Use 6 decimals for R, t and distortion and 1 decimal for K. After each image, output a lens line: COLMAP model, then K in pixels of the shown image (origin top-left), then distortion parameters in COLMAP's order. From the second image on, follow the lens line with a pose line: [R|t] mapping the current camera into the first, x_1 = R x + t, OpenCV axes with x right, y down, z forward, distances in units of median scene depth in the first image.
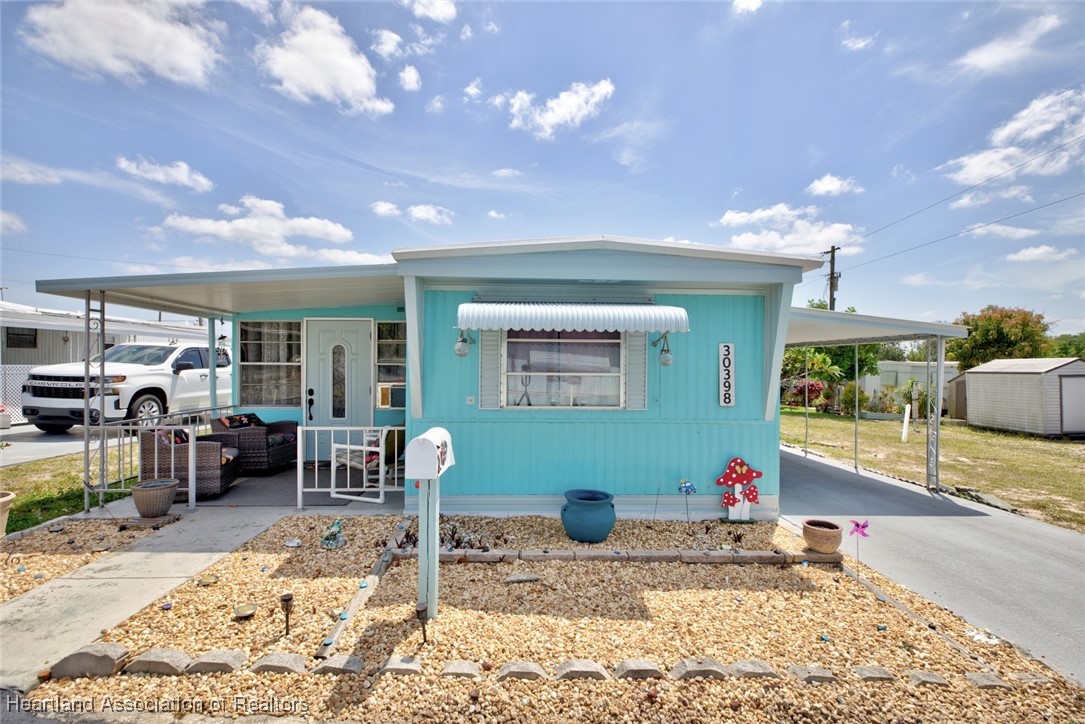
lens RADIAL K [[501.7, 0, 543.0], [0, 501.7, 361.2], [0, 0, 1]] dist [-0.004098, 0.000214]
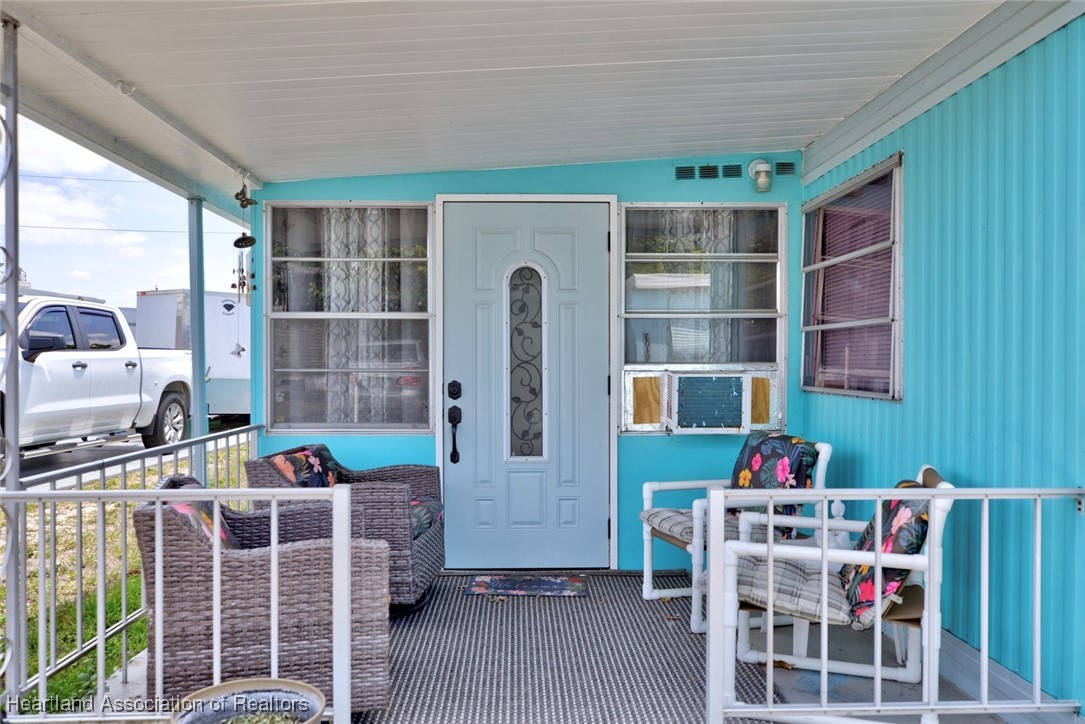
lens RADIAL K [[885.7, 0, 540.5], [0, 885.7, 364.5], [0, 0, 1]] dist [-0.016752, -0.003552]
pose [[0.999438, -0.002826, -0.033387, -0.373567], [0.003164, 0.999944, 0.010098, 0.035718], [0.033357, -0.010198, 0.999391, 0.326919]]
